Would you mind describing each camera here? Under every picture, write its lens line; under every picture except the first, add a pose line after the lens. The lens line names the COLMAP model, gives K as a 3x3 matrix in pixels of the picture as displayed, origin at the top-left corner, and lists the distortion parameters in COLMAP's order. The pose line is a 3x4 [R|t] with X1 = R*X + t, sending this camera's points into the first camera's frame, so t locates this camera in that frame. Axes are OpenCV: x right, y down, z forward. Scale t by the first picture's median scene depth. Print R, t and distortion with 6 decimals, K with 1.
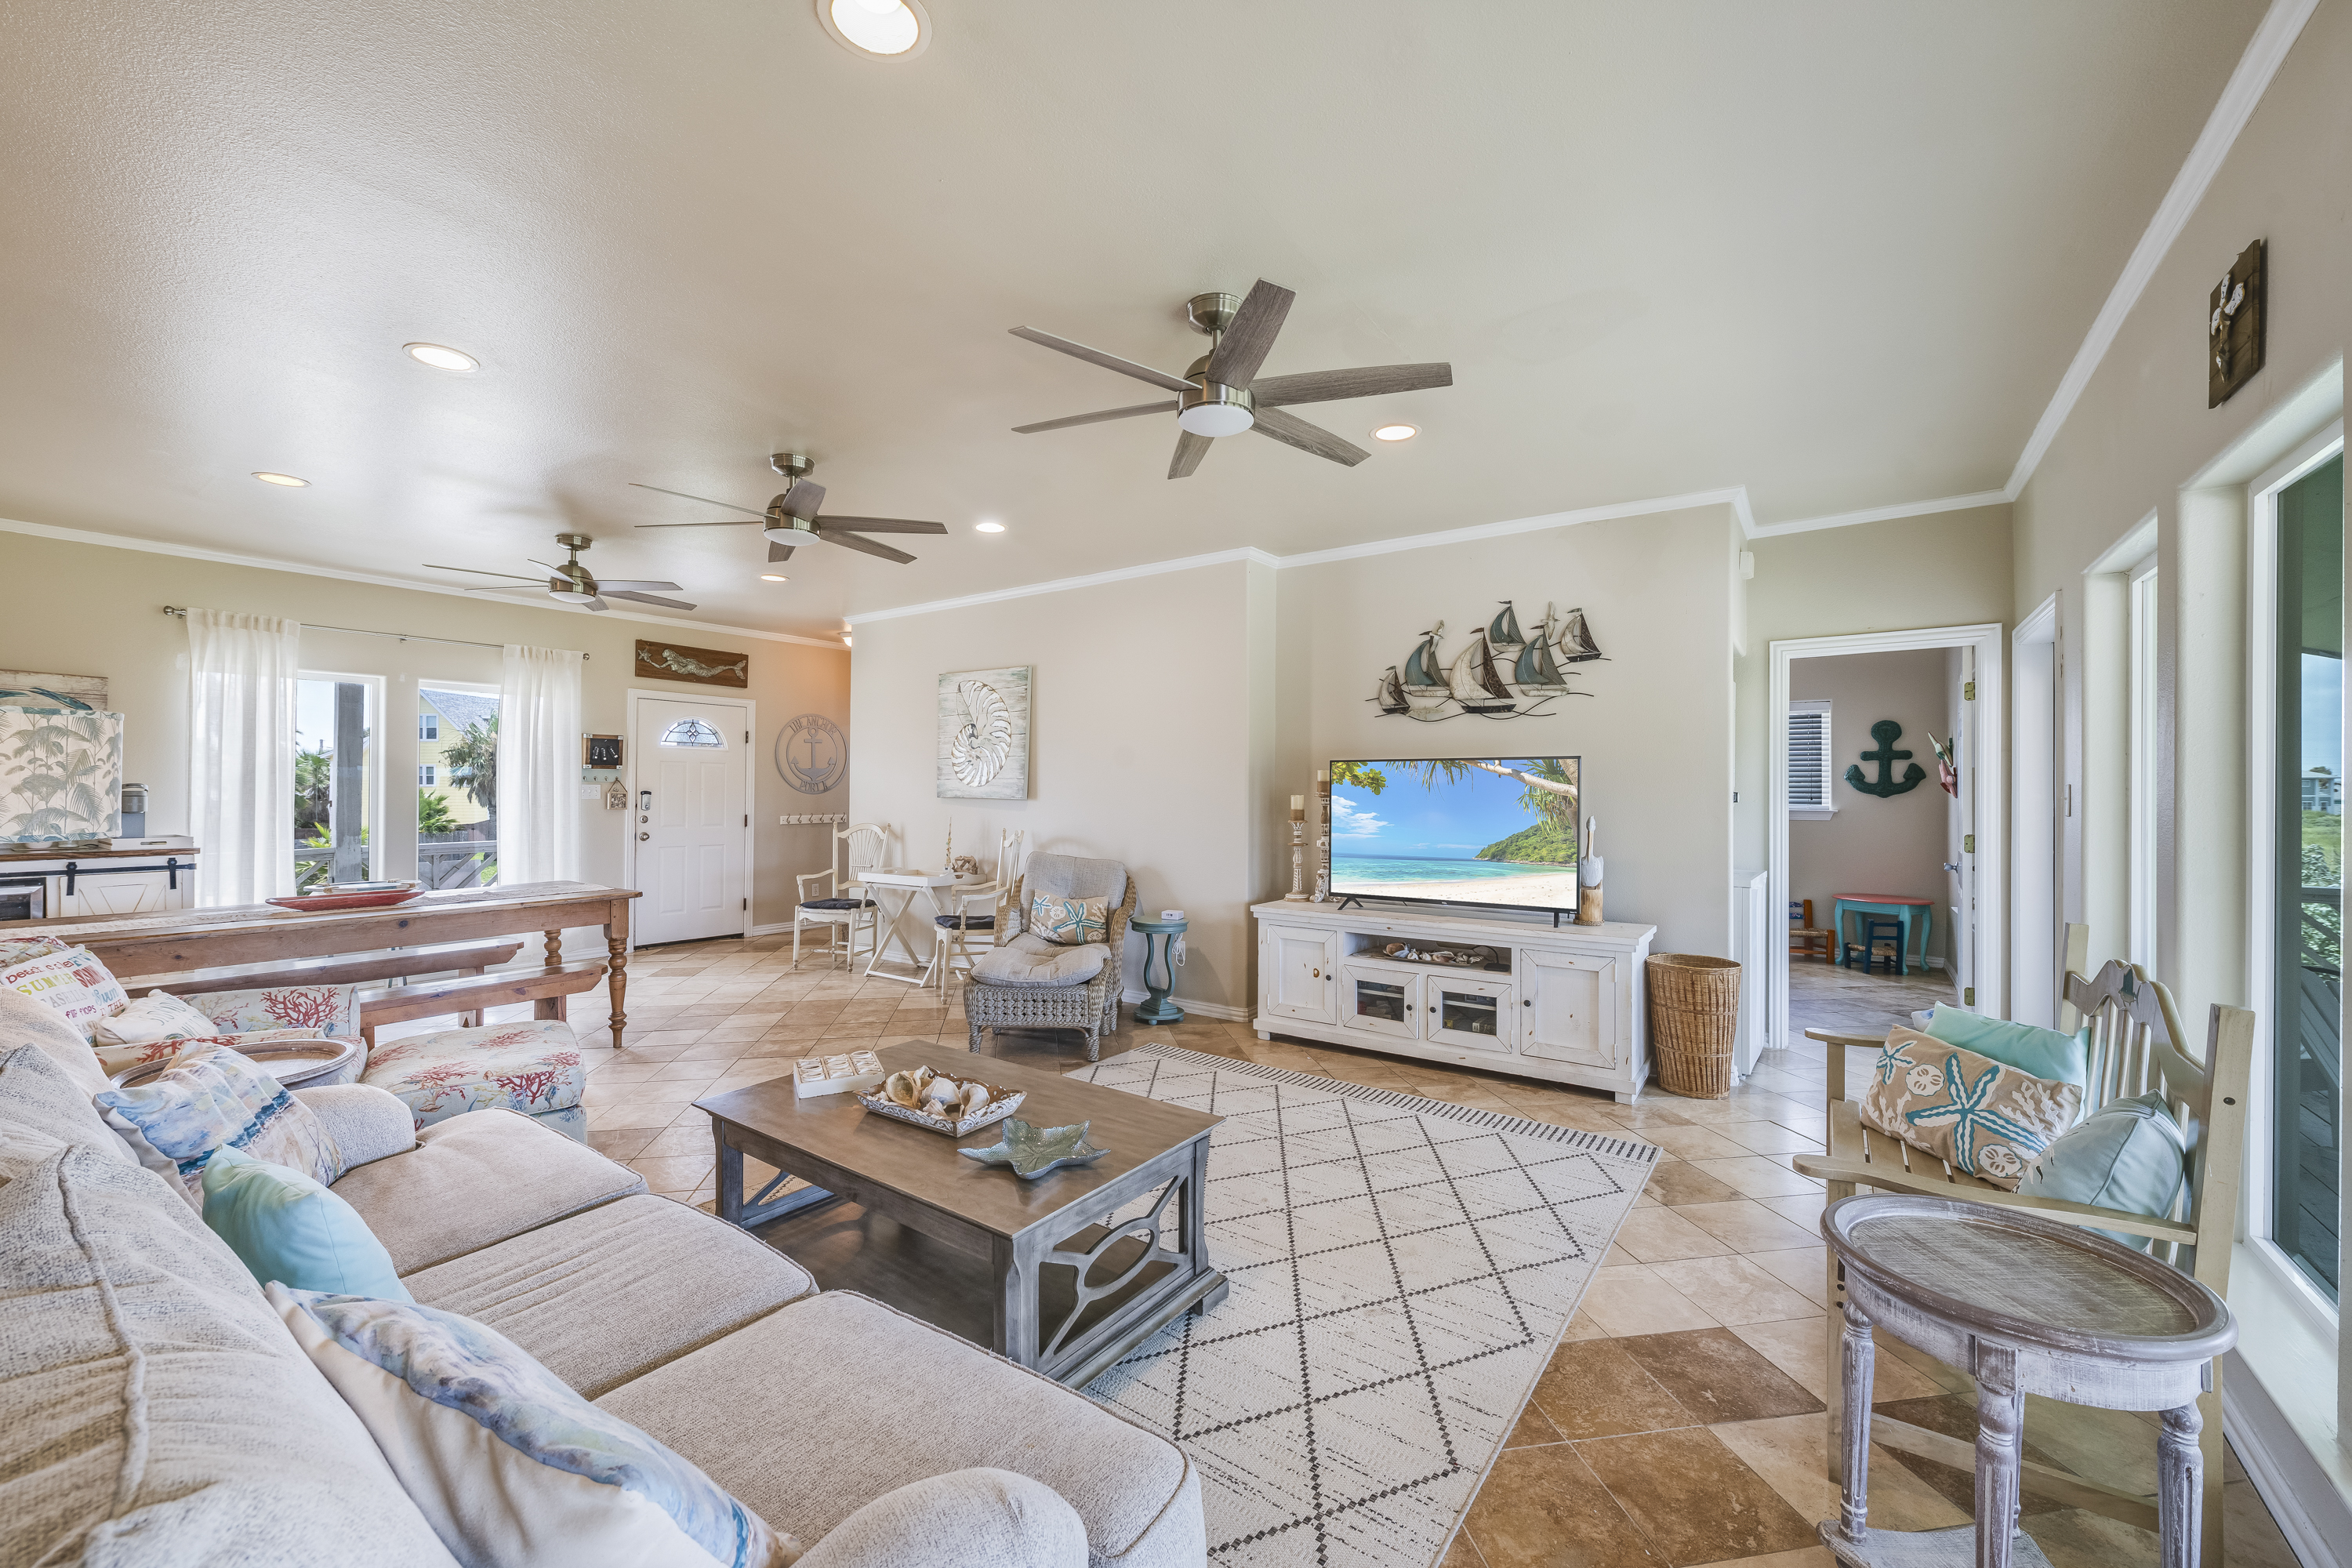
lens RADIAL K [[909.1, 0, 1154.9], [0, 909.1, 781.7], [0, 0, 1]] dist [-0.000015, -0.000035]
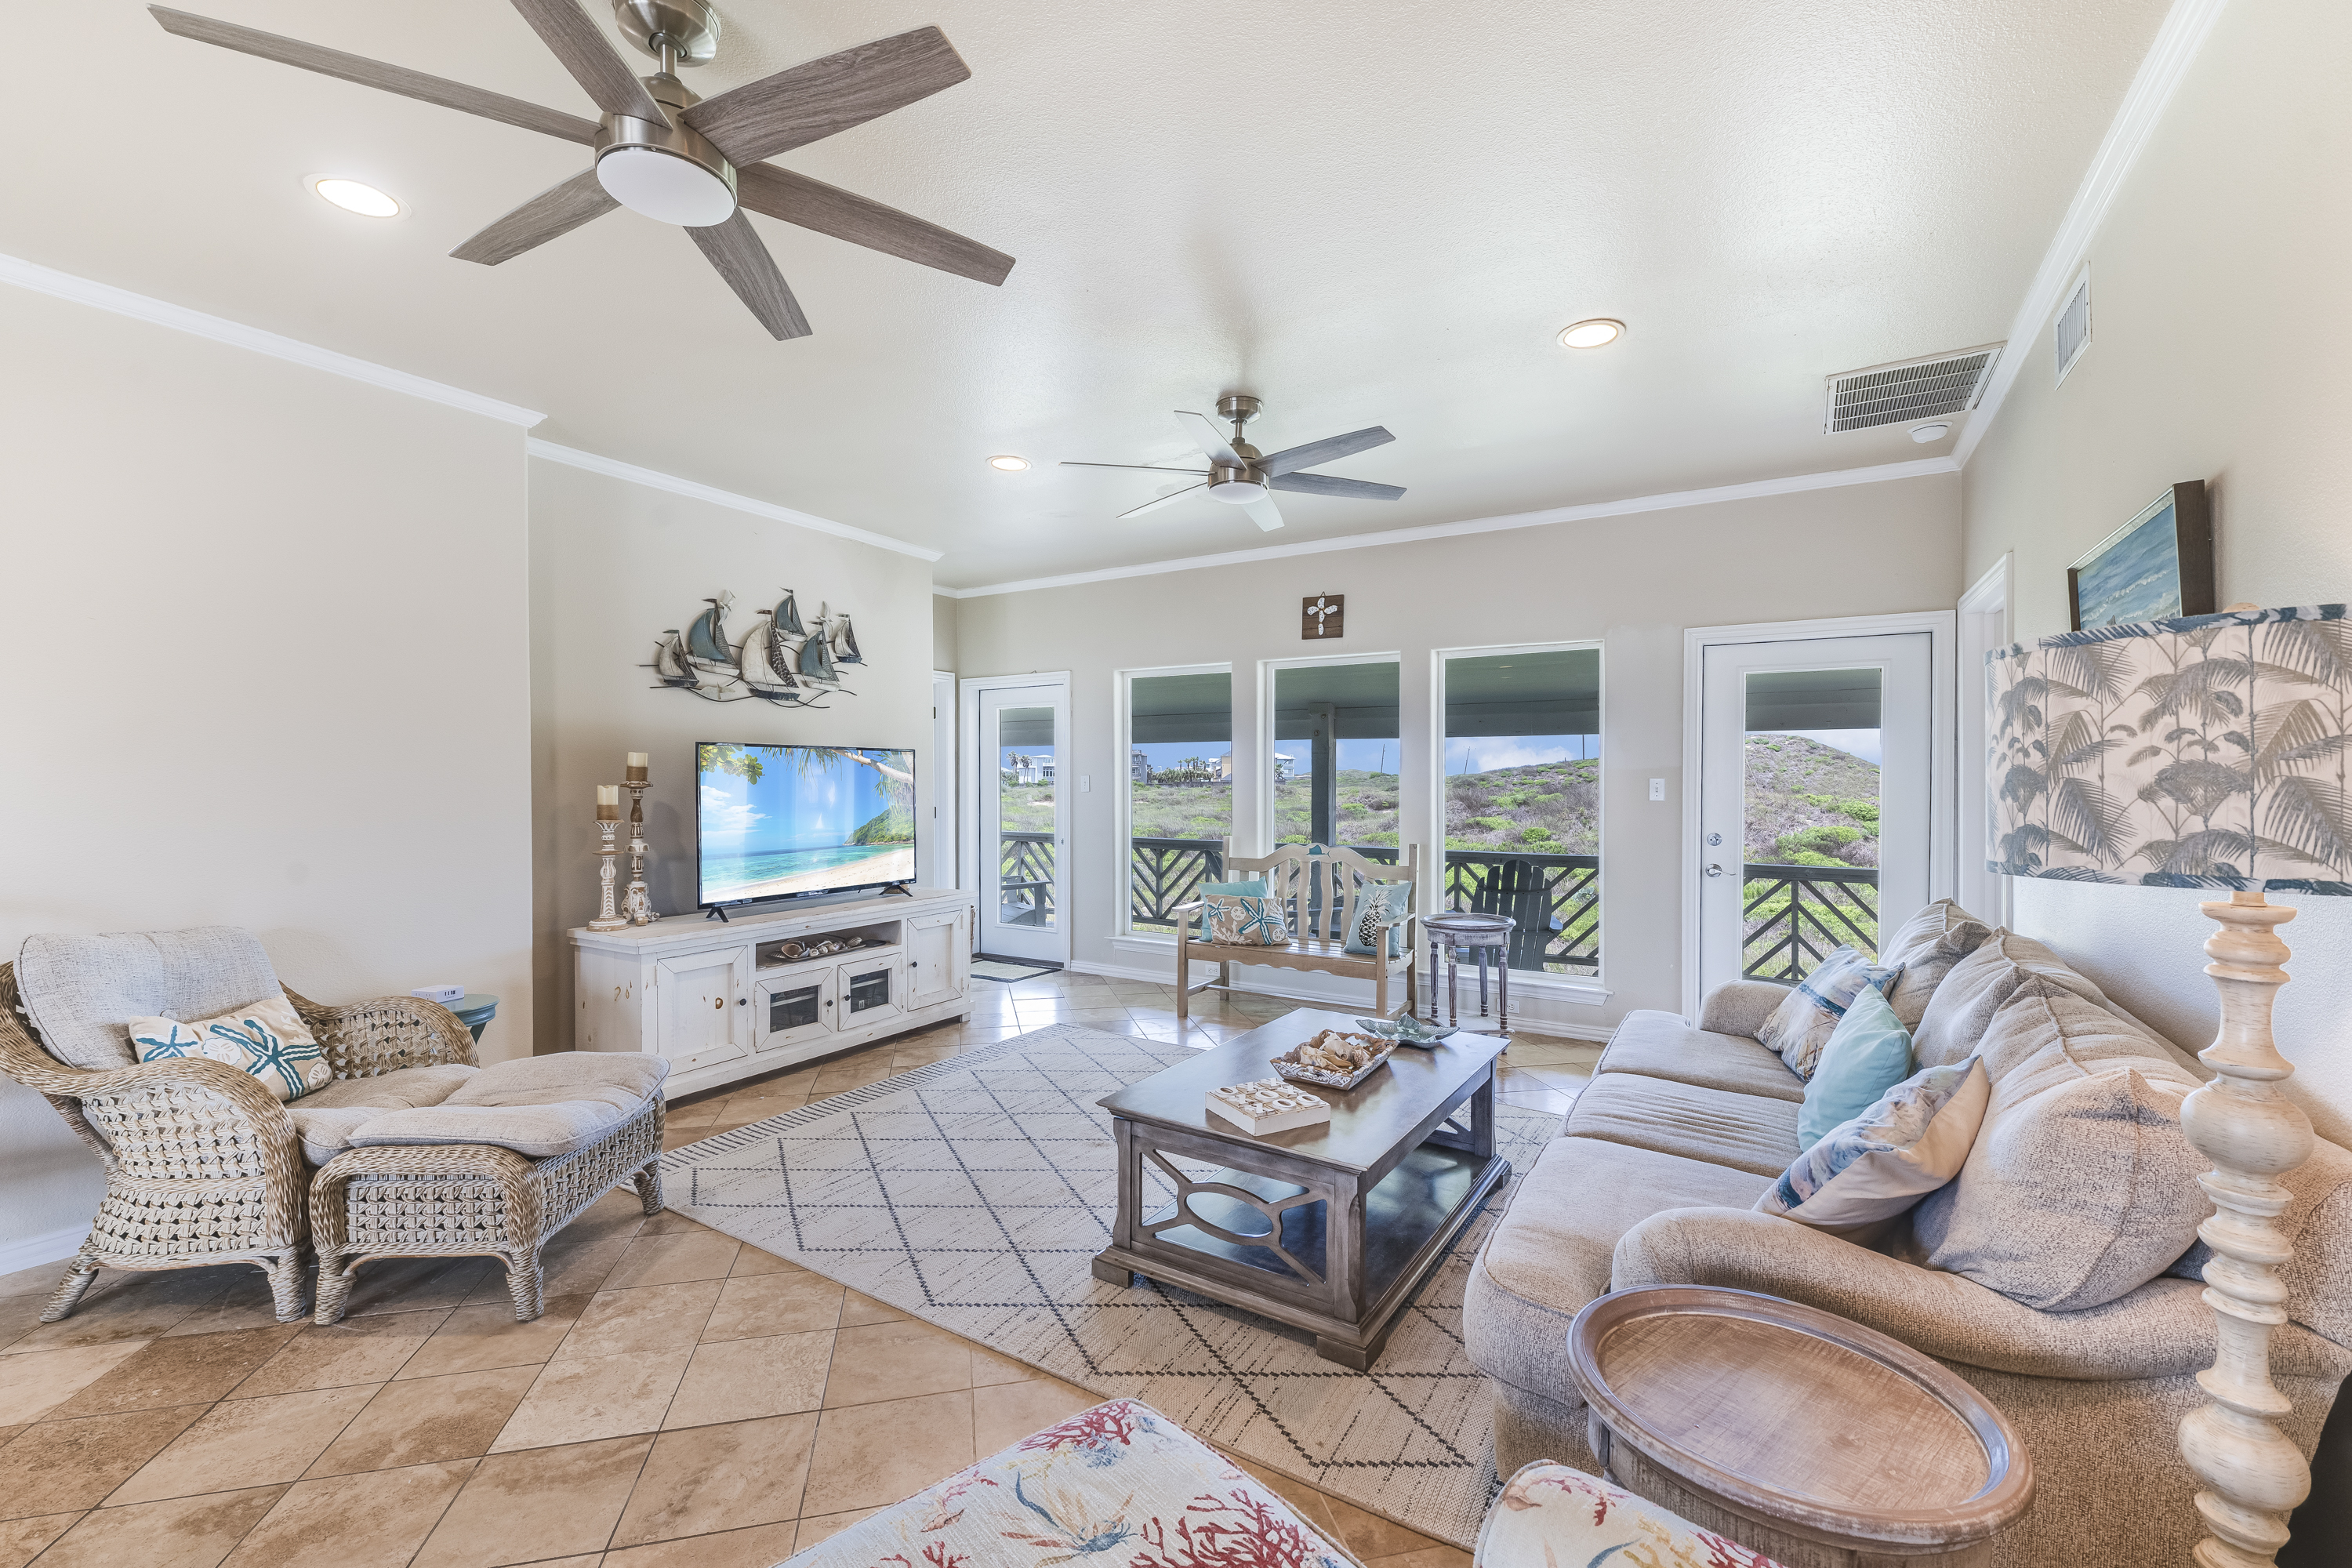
lens RADIAL K [[962.3, 0, 1176.0], [0, 962.3, 784.0], [0, 0, 1]] dist [-0.001850, -0.000231]
pose [[-0.062761, -0.008658, 0.997991, -0.725699], [-0.010366, 0.999914, 0.008022, 0.002655], [-0.997975, -0.009842, -0.062845, 0.663491]]
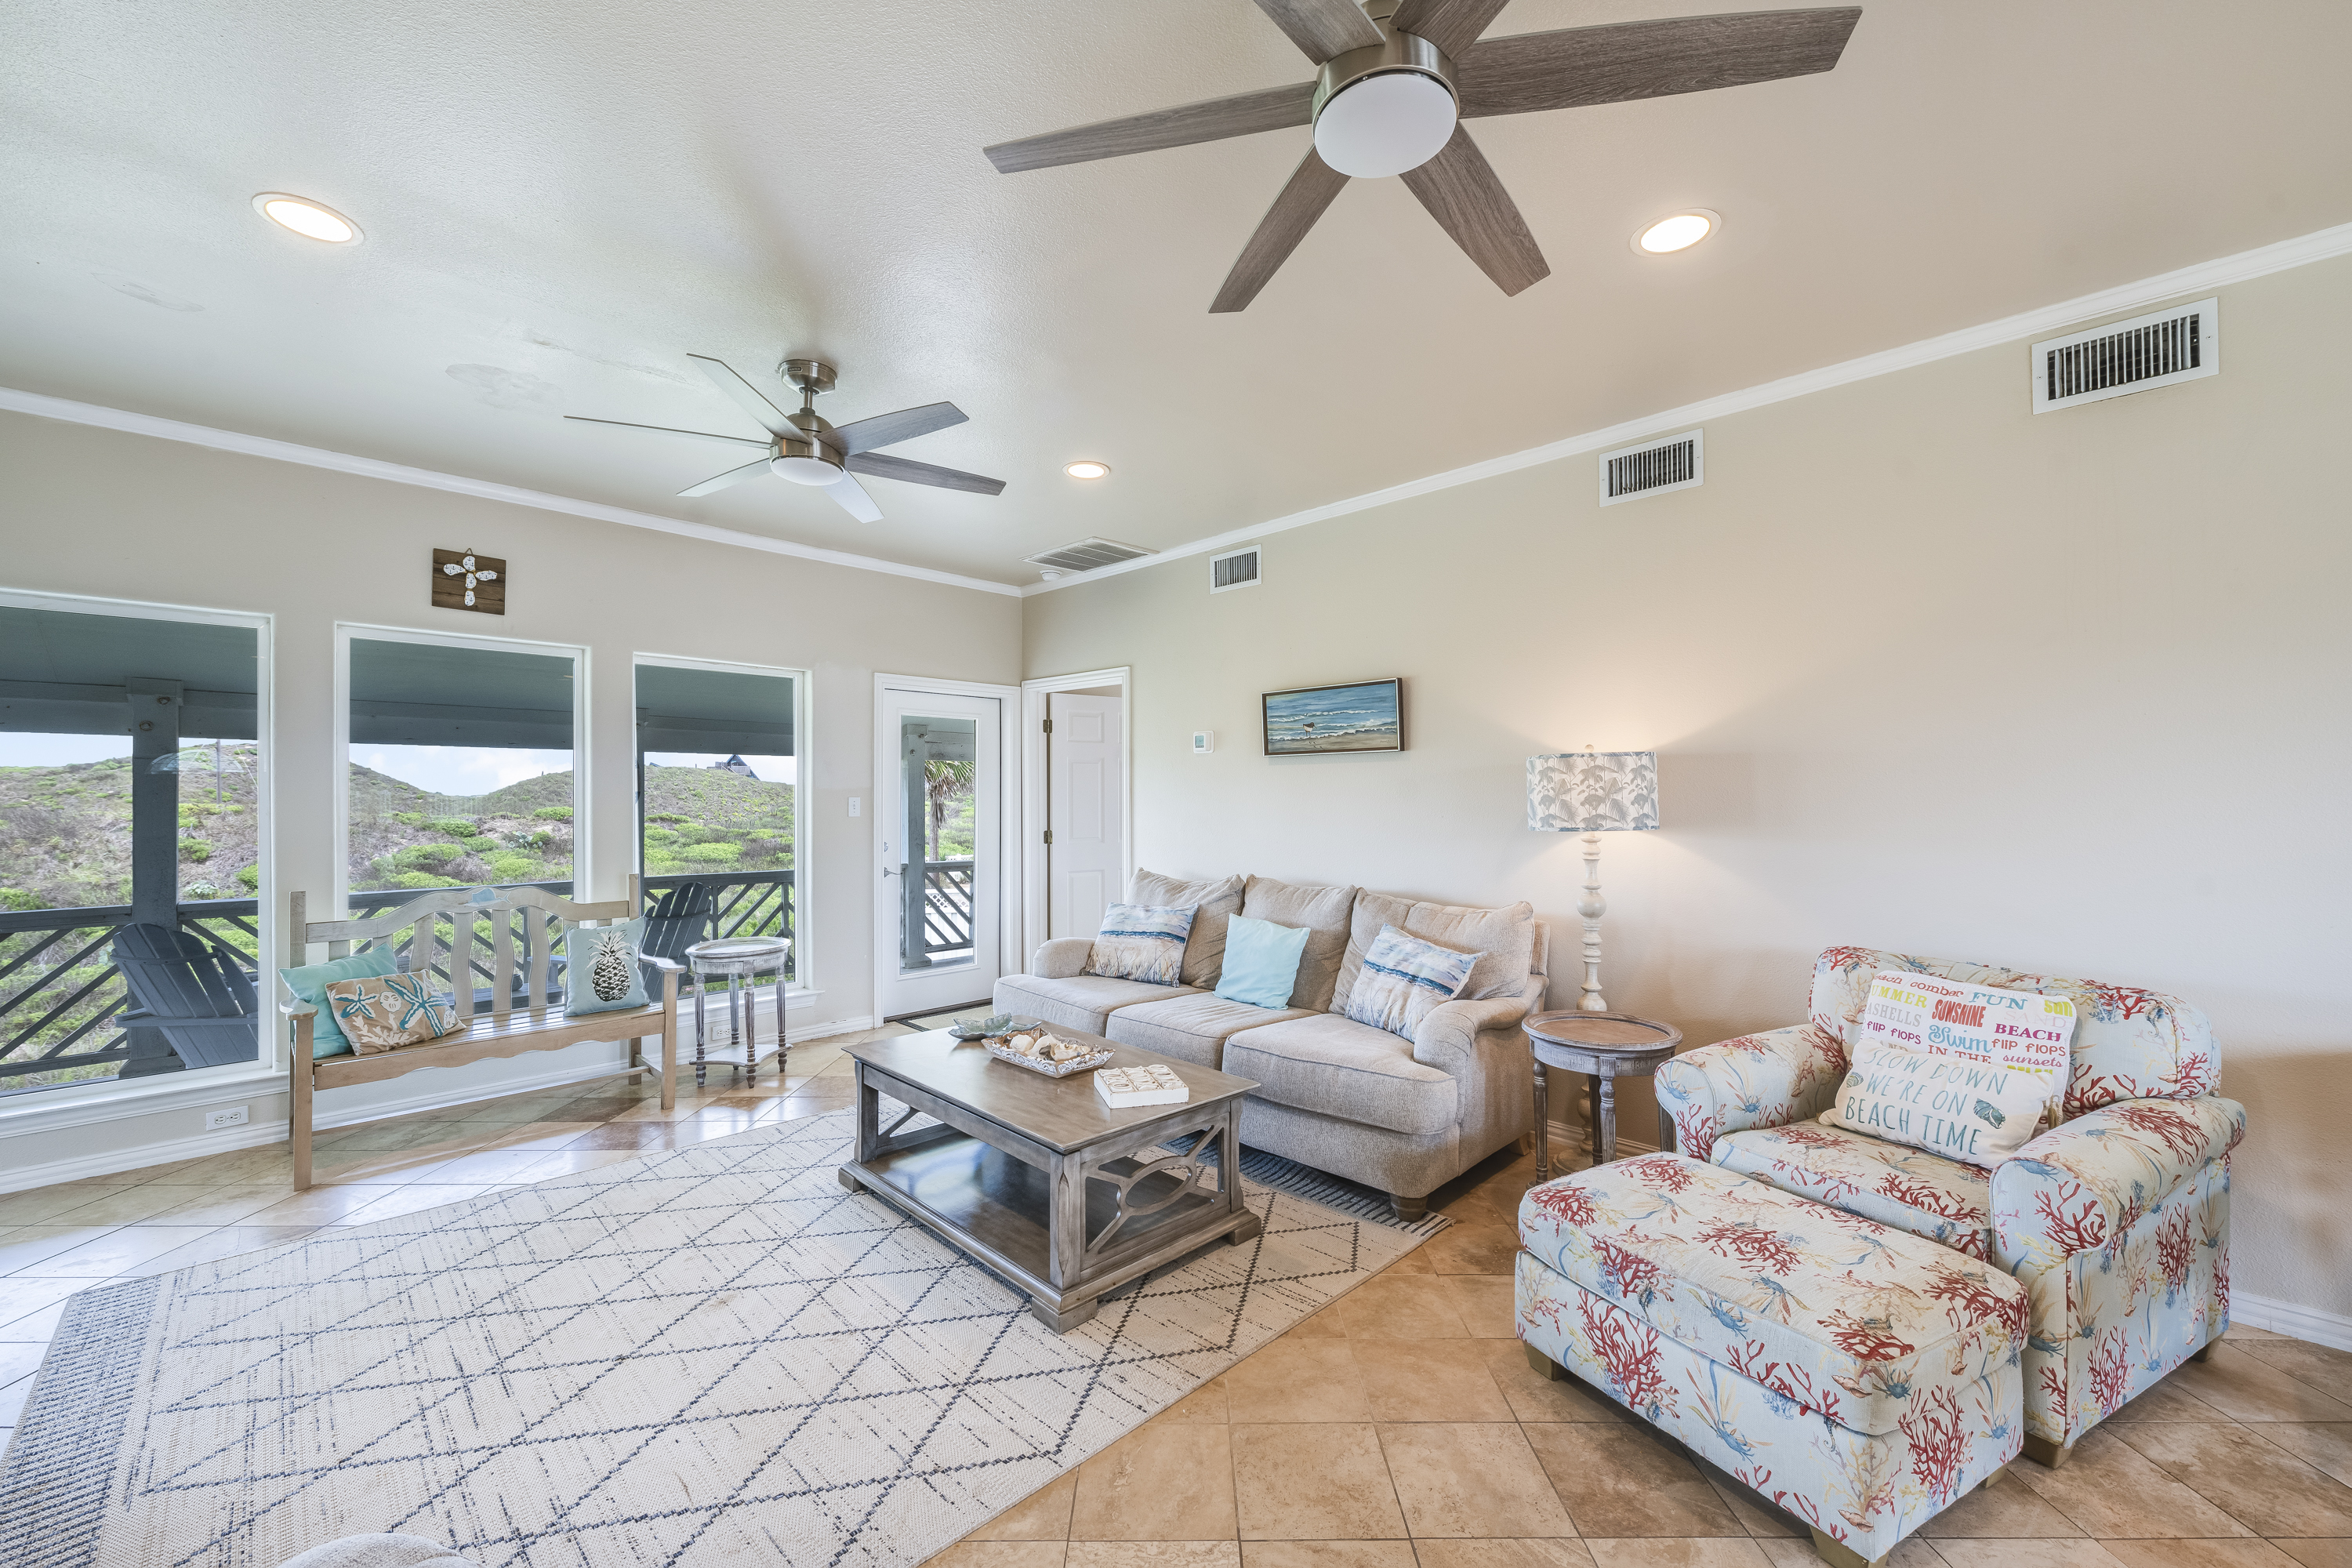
lens RADIAL K [[935.5, 0, 1173.0], [0, 935.5, 788.6], [0, 0, 1]] dist [-0.001734, -0.000250]
pose [[-0.986959, -0.000513, 0.160973, -0.314903], [-0.002965, 0.999883, -0.014990, 0.004698], [-0.160947, -0.015272, -0.986845, 1.162154]]
